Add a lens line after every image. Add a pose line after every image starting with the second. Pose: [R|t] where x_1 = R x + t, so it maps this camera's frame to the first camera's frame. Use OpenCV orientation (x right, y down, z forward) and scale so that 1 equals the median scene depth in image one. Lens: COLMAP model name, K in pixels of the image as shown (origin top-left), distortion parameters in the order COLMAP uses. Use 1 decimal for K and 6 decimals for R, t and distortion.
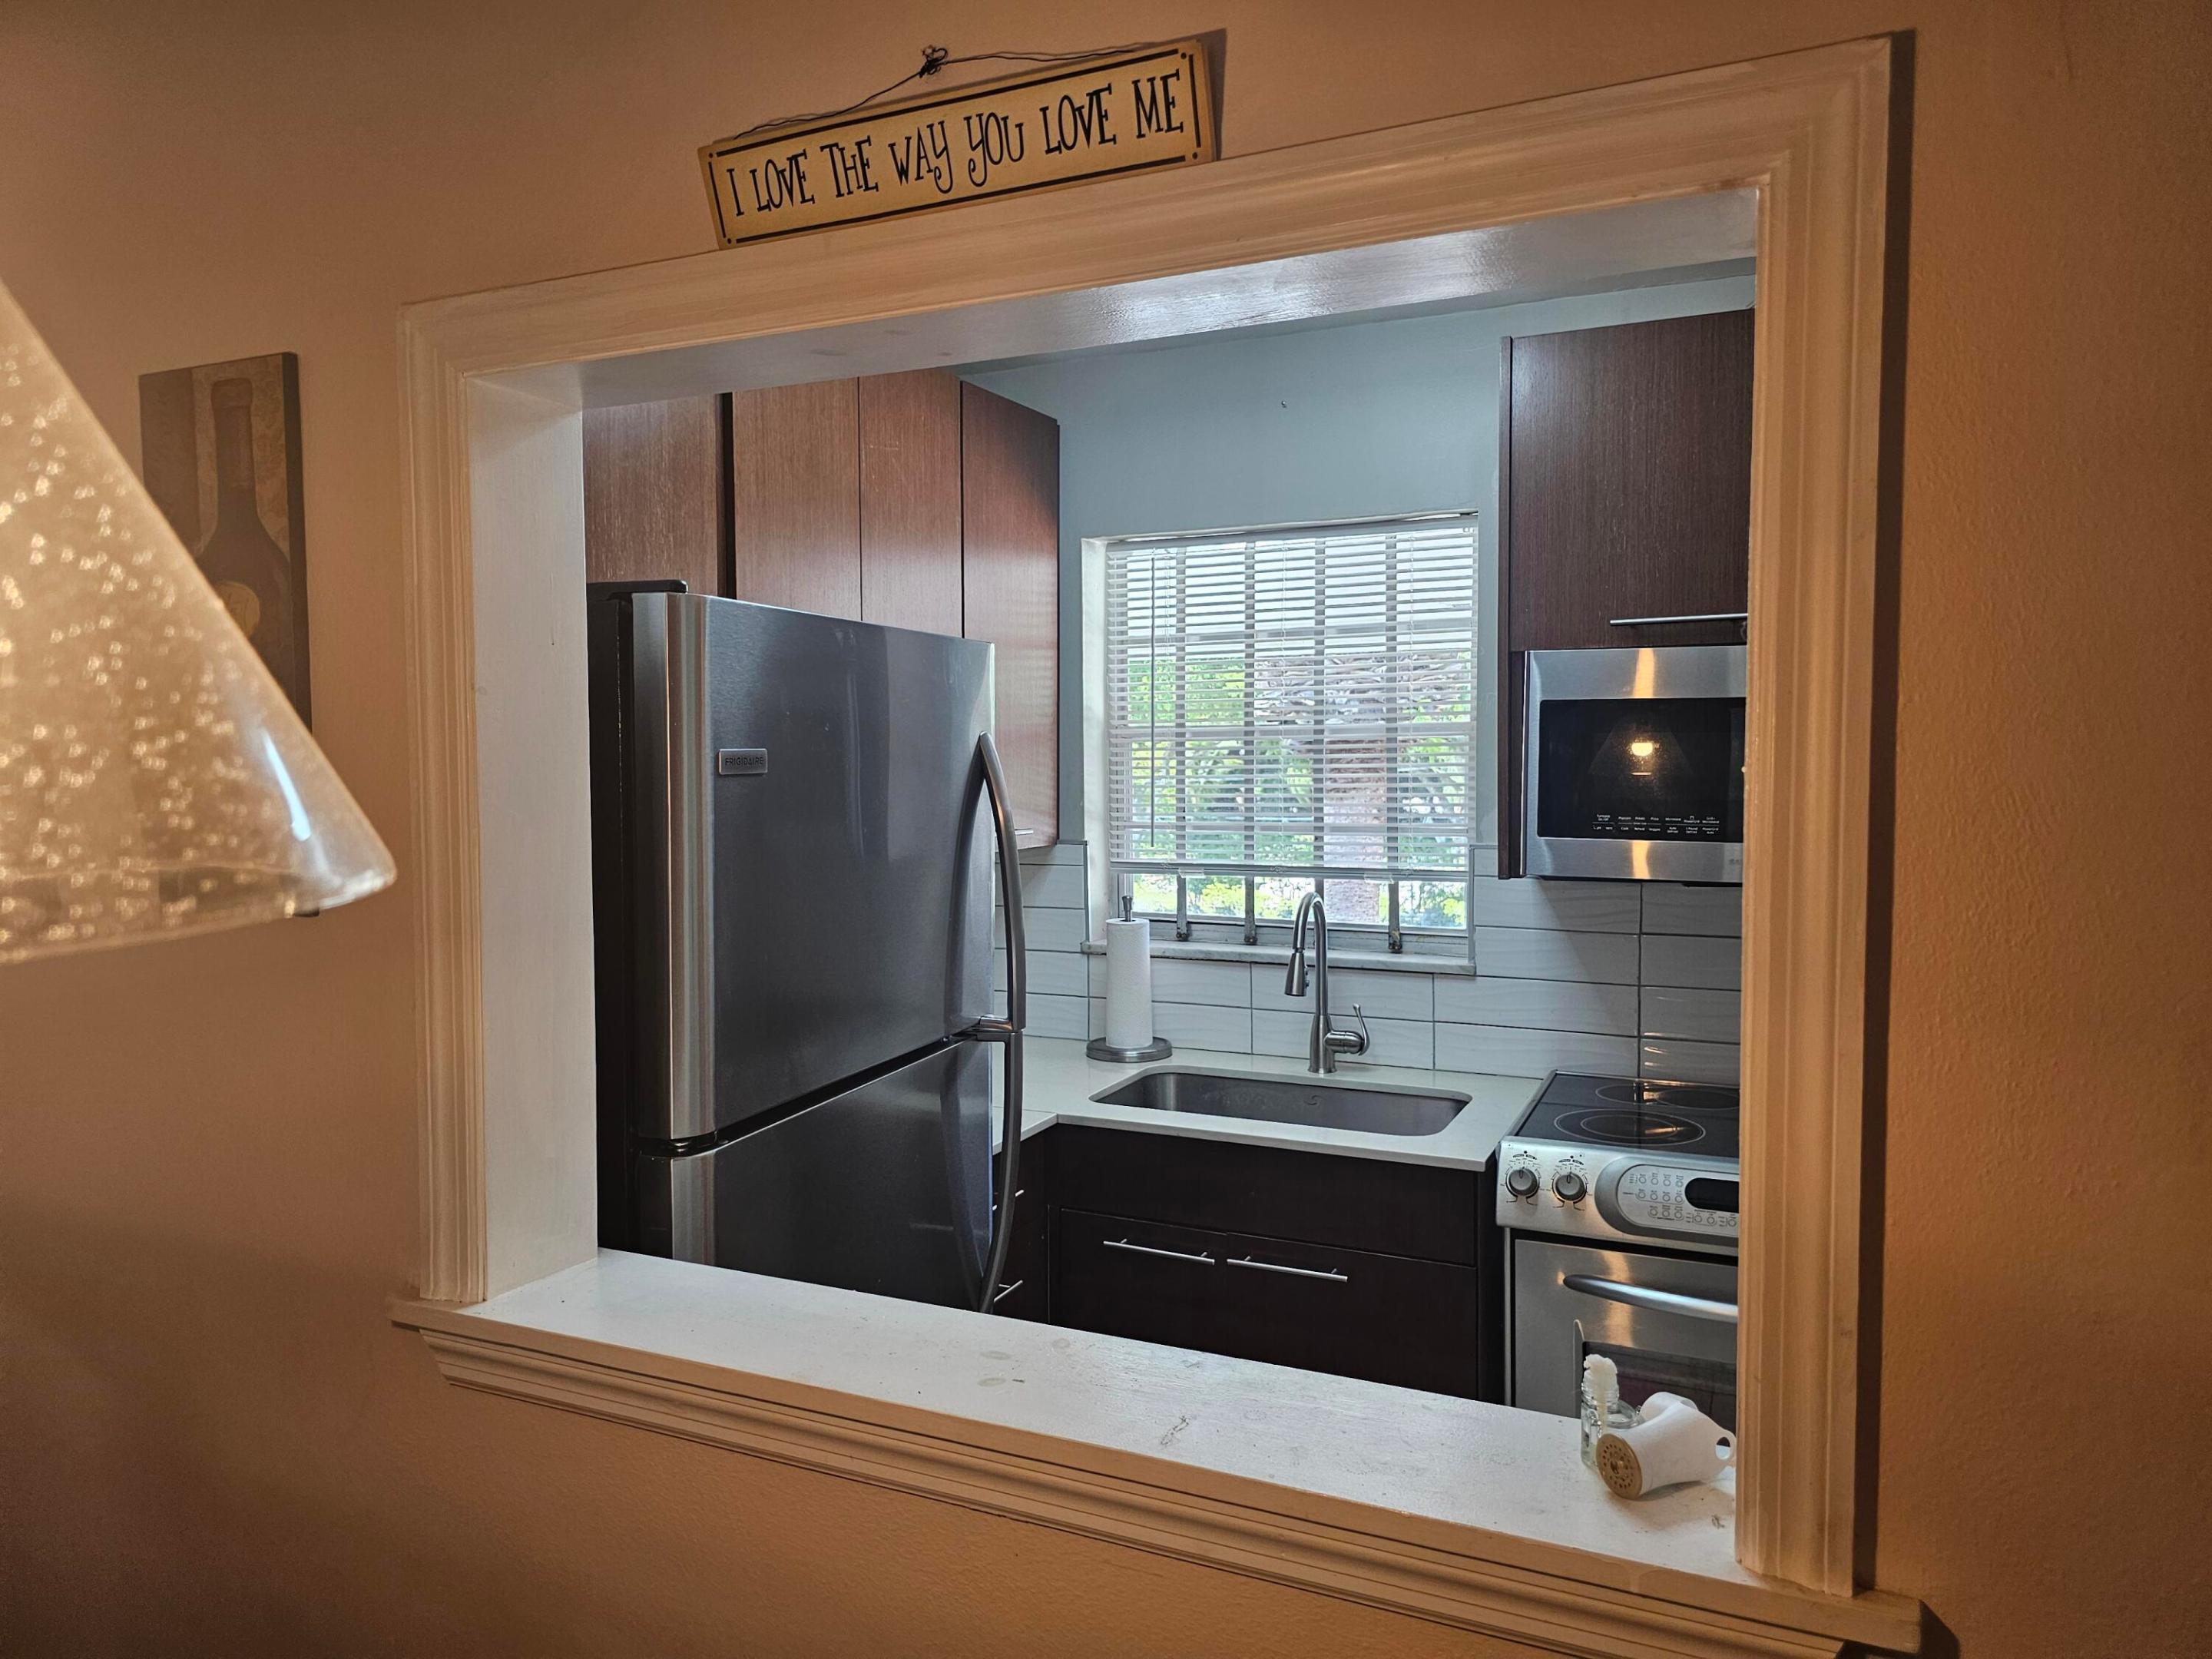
lens RADIAL K [[1444.8, 0, 1106.0], [0, 1444.8, 829.5], [0, 0, 1]] dist [0.029412, -0.077186]
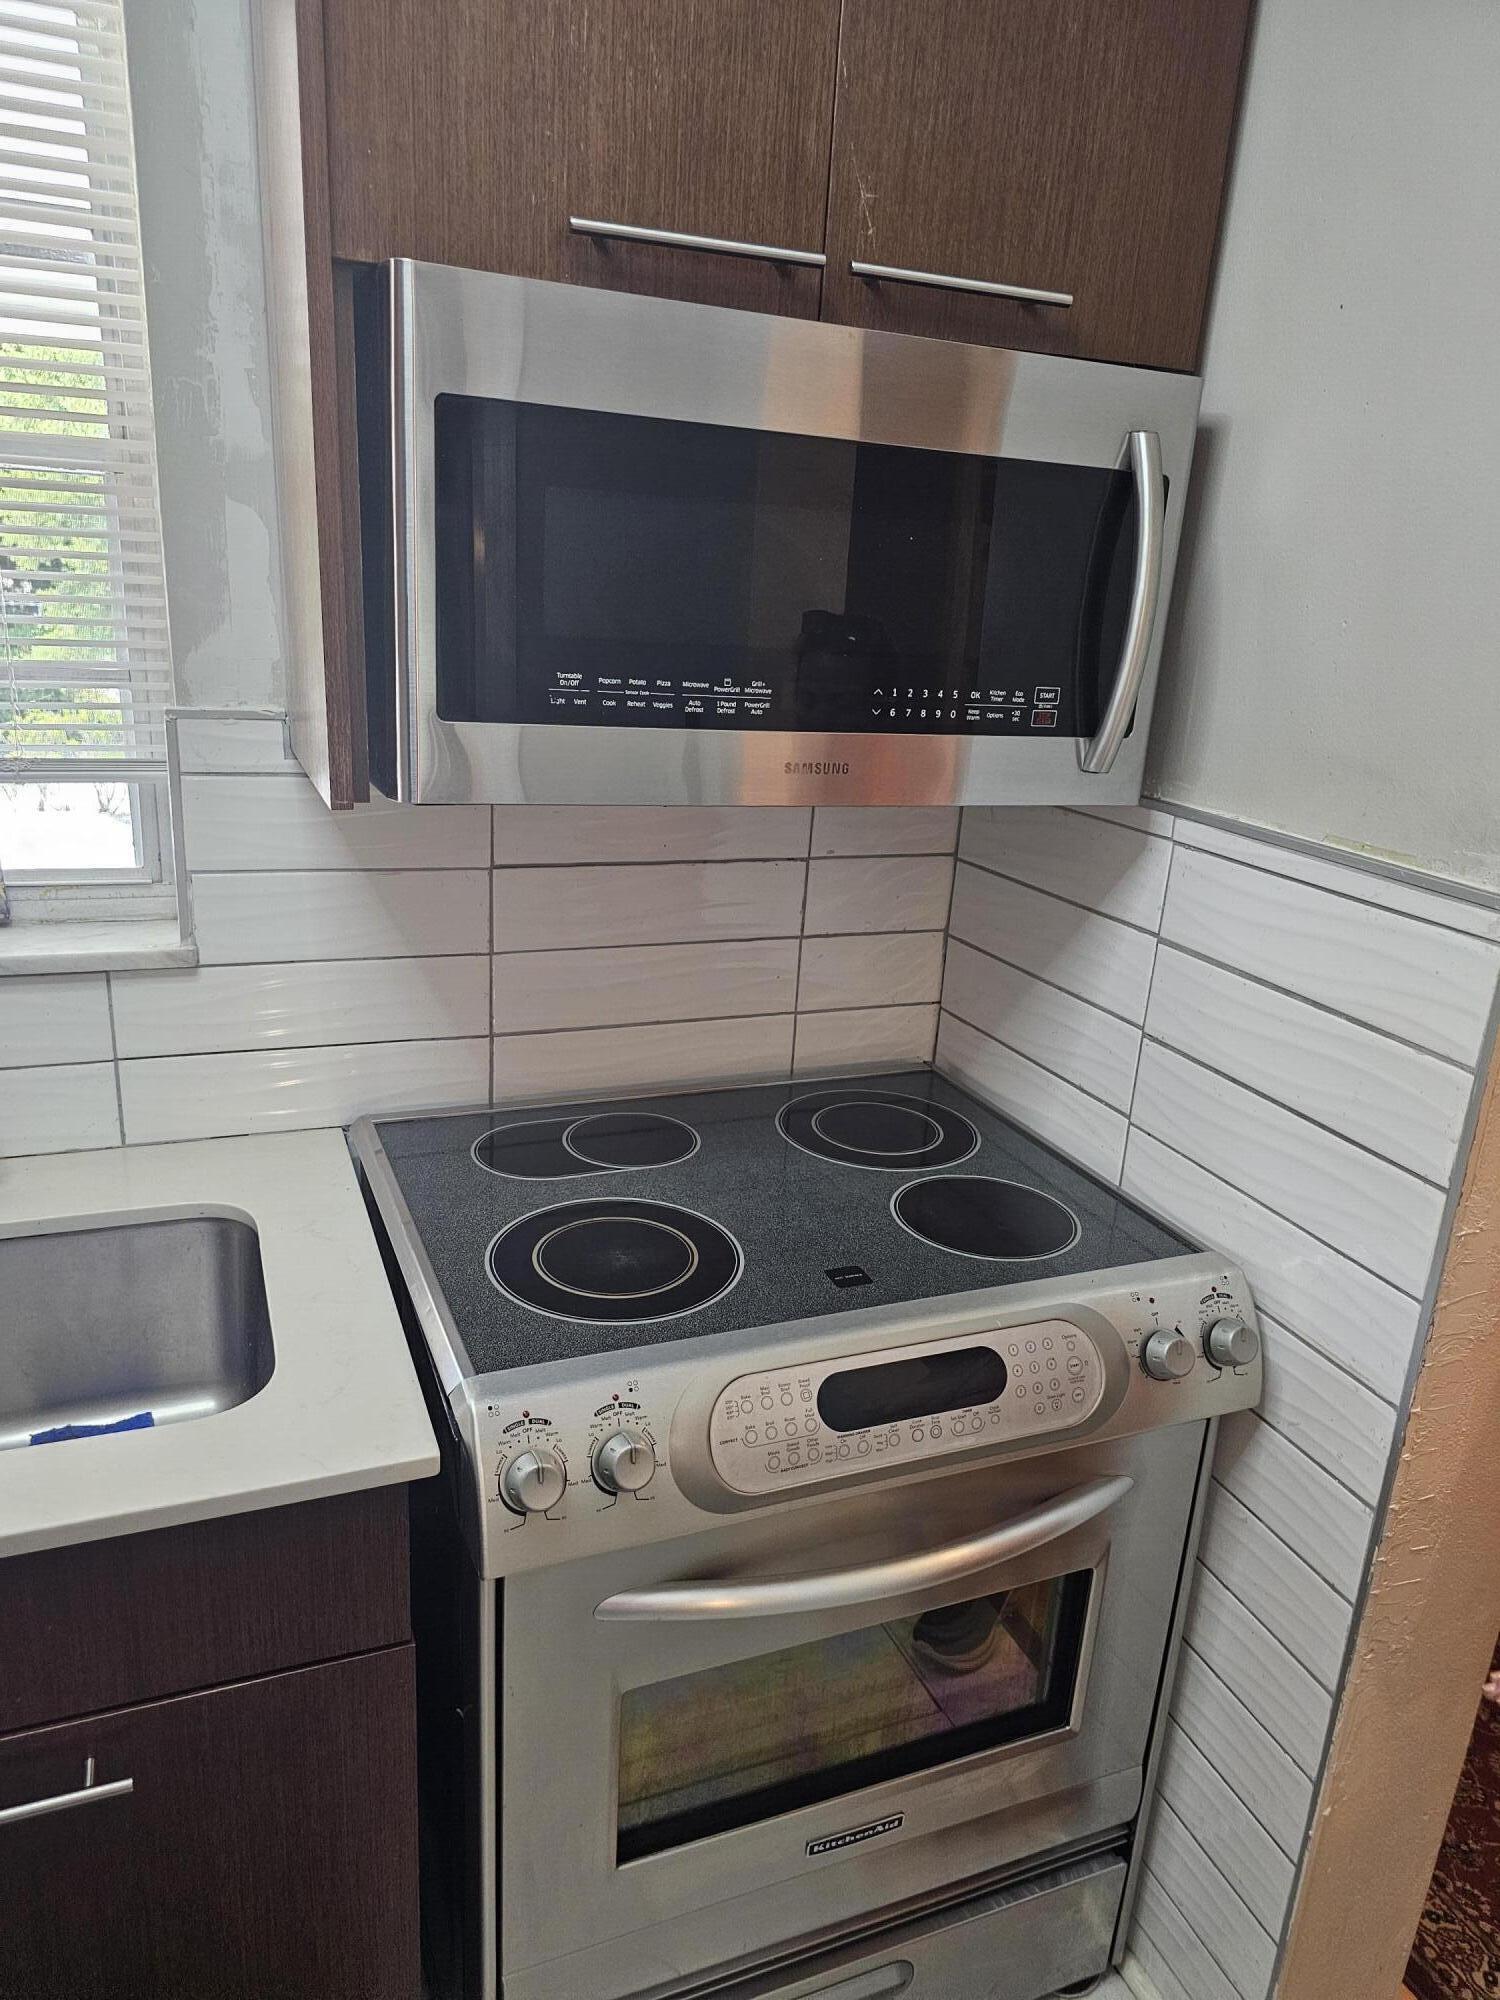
lens RADIAL K [[1355.6, 0, 705.1], [0, 1355.6, 1006.2], [0, 0, 1]] dist [0.087463, -0.091414]
pose [[0.681658, -0.180867, 0.708964, 0.029235], [-0.023633, 0.963017, 0.268402, -0.023085], [-0.731289, -0.199714, 0.652174, 0.570648]]
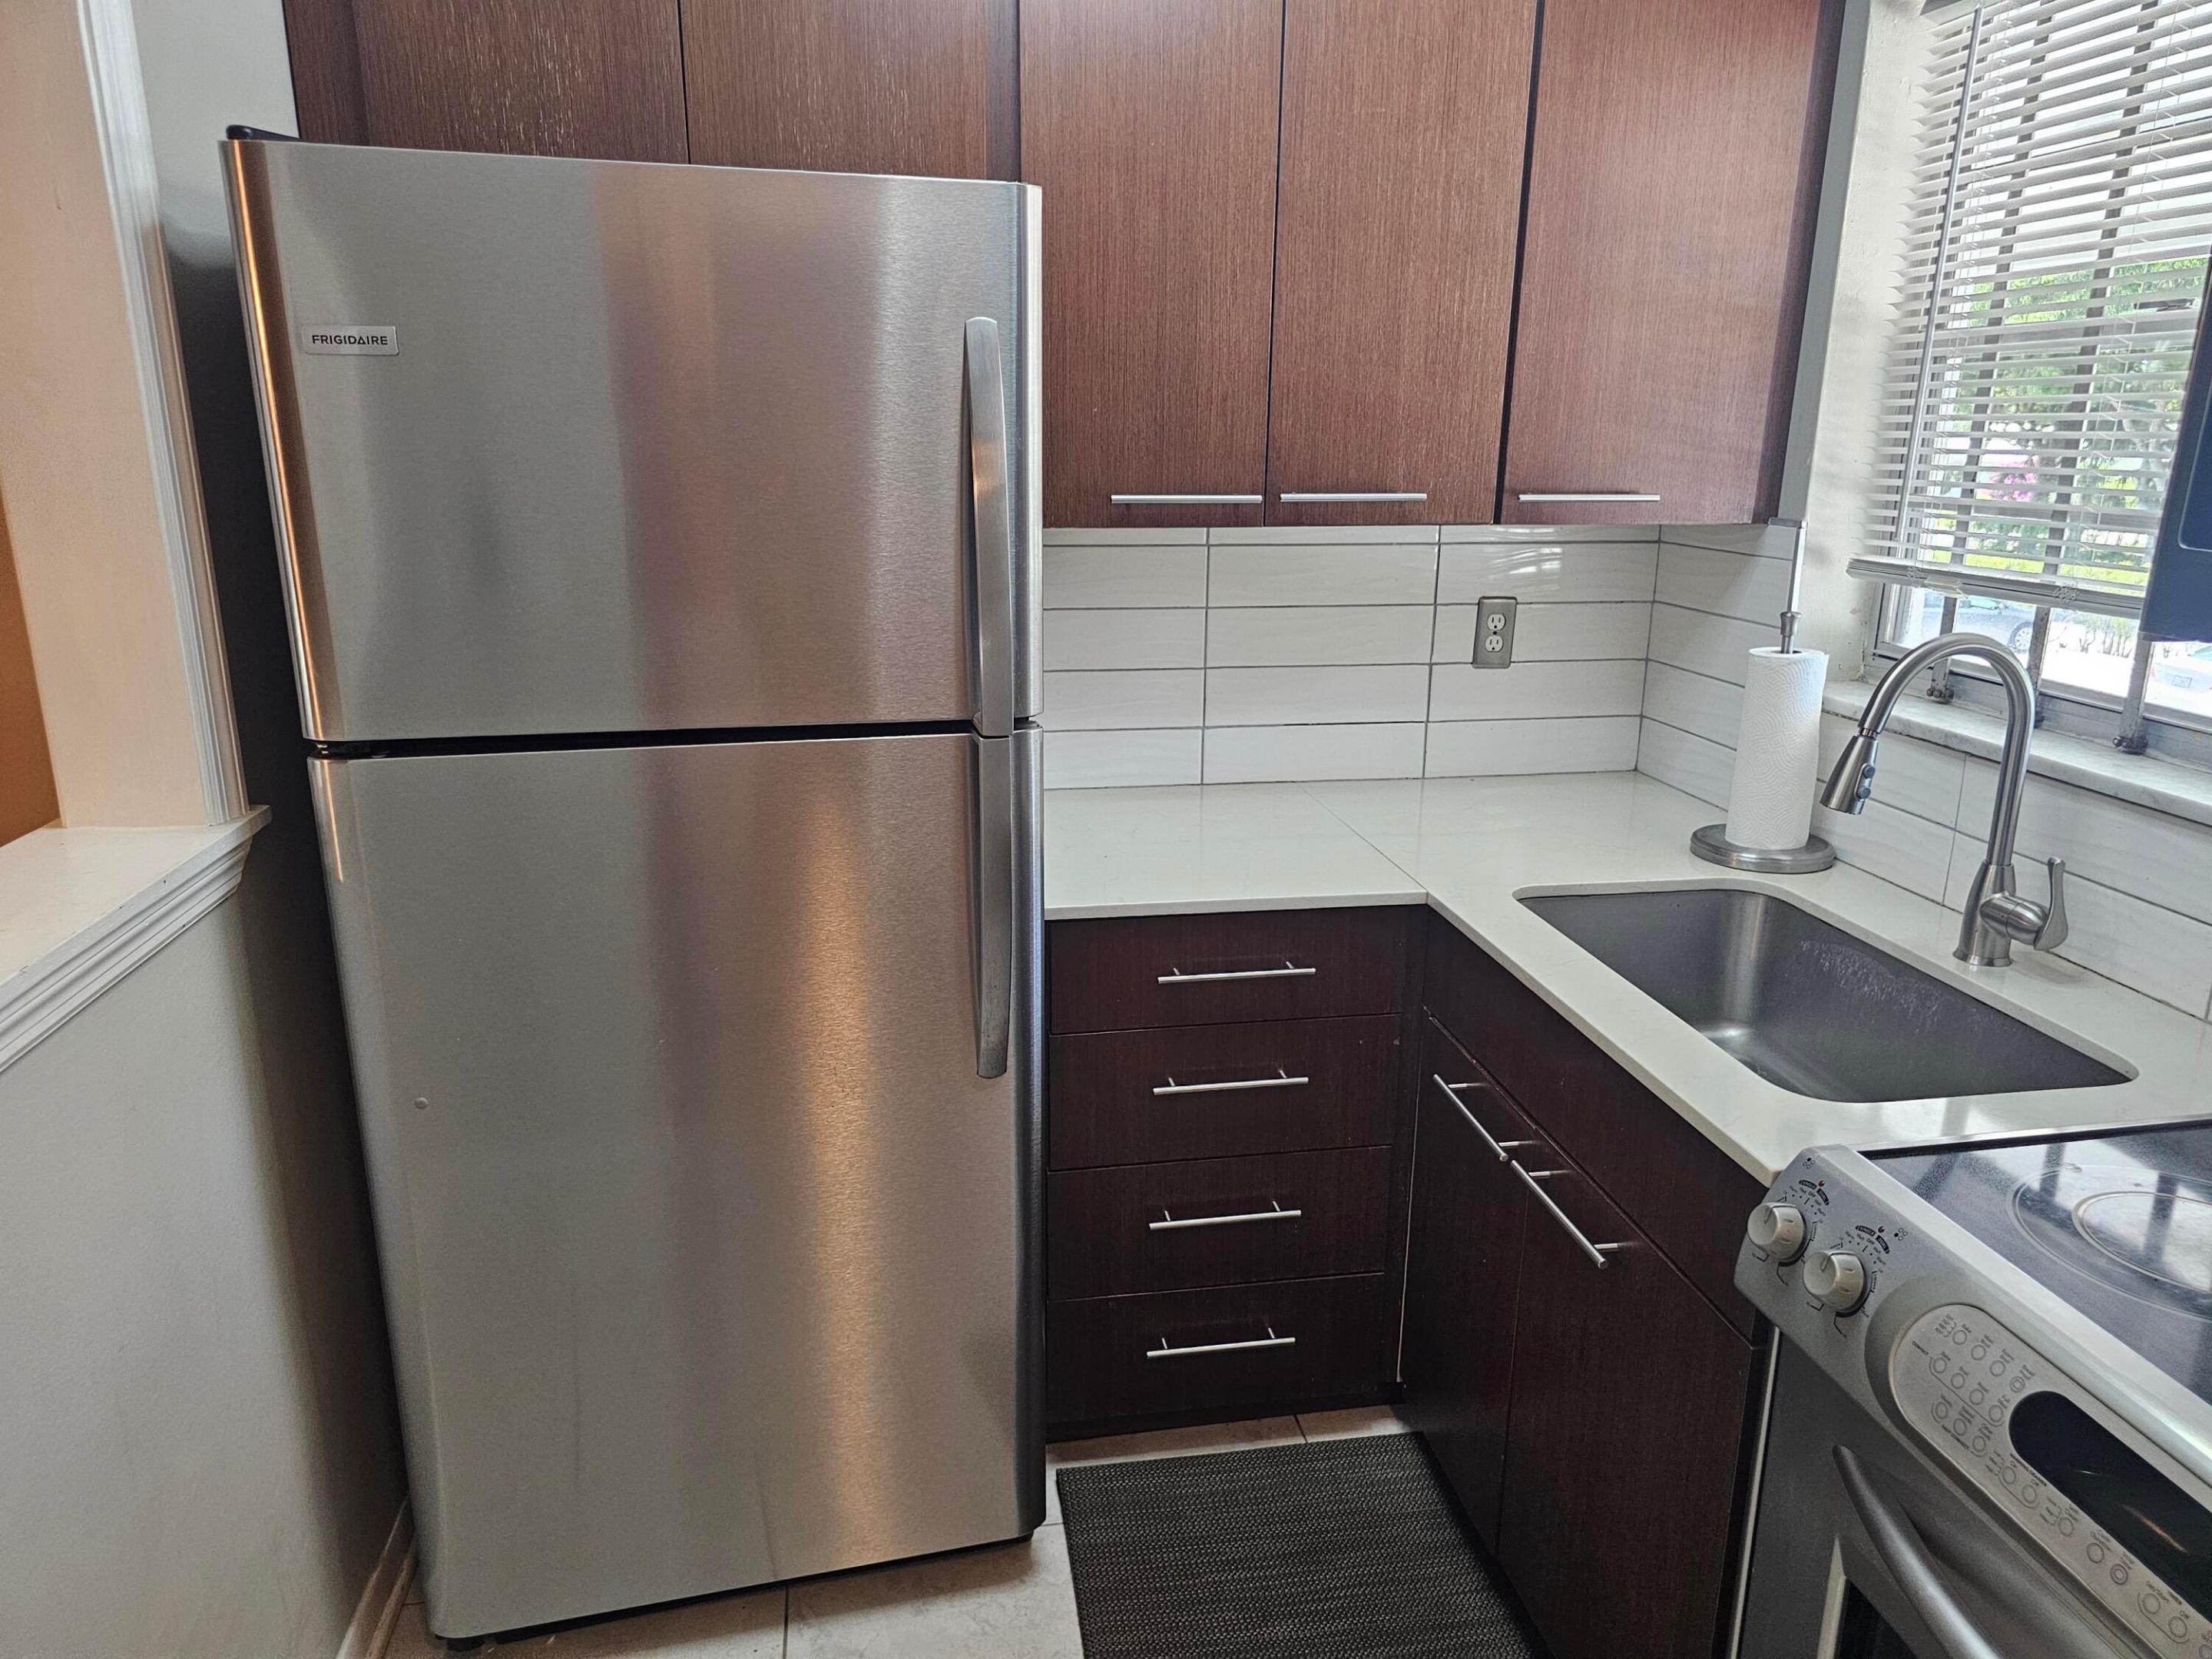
lens RADIAL K [[1501.1, 0, 1106.0], [0, 1501.1, 829.5], [0, 0, 1]] dist [0.063429, -0.060731]
pose [[0.569261, 0.225145, -0.790729, 0.440523], [-0.052500, 0.969765, 0.238327, -0.004032], [0.820479, -0.094157, 0.563869, 0.428325]]
